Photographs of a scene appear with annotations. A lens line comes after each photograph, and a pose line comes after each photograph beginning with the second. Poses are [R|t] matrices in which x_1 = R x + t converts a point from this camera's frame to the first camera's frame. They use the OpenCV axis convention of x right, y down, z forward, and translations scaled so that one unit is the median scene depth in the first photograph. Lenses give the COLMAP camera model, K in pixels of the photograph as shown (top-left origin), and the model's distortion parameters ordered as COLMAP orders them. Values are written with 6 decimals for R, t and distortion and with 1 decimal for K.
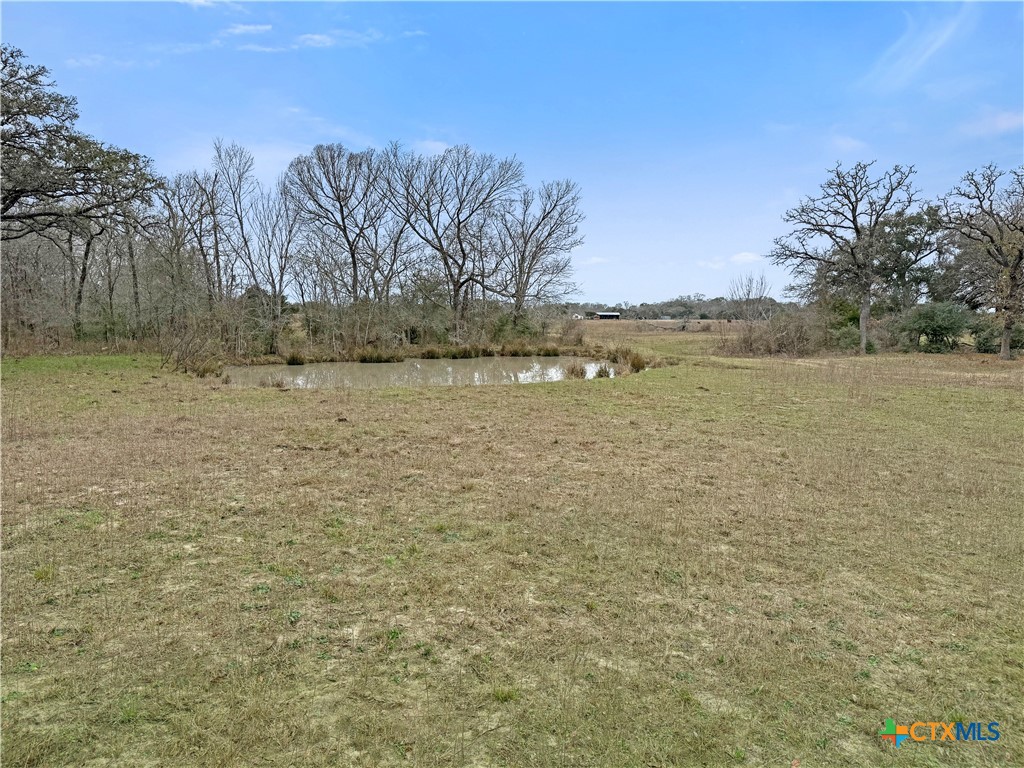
lens RADIAL K [[692.1, 0, 519.8], [0, 692.1, 397.1], [0, 0, 1]] dist [0.002987, -0.027976]
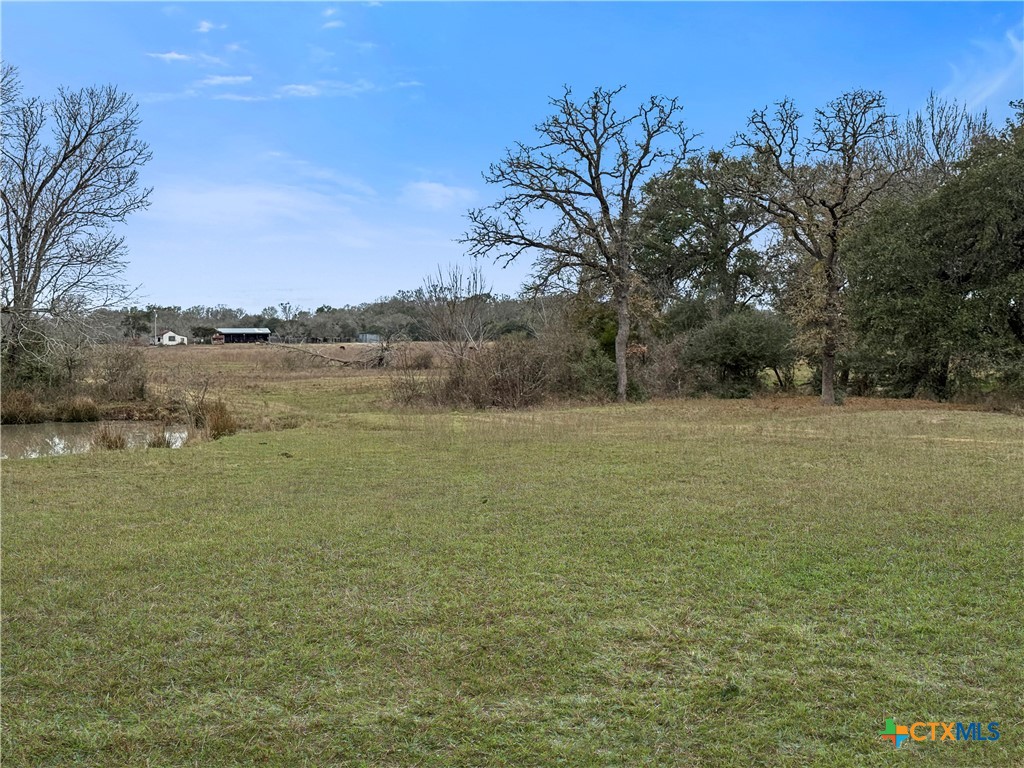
lens RADIAL K [[1605.3, 0, 512.0], [0, 1605.3, 384.0], [0, 0, 1]] dist [0.143553, 0.006296]
pose [[0.960406, -0.021981, 0.277735, 0.016183], [0.045511, 0.995870, -0.078561, 0.025189], [-0.274861, 0.088090, 0.957440, -0.290797]]
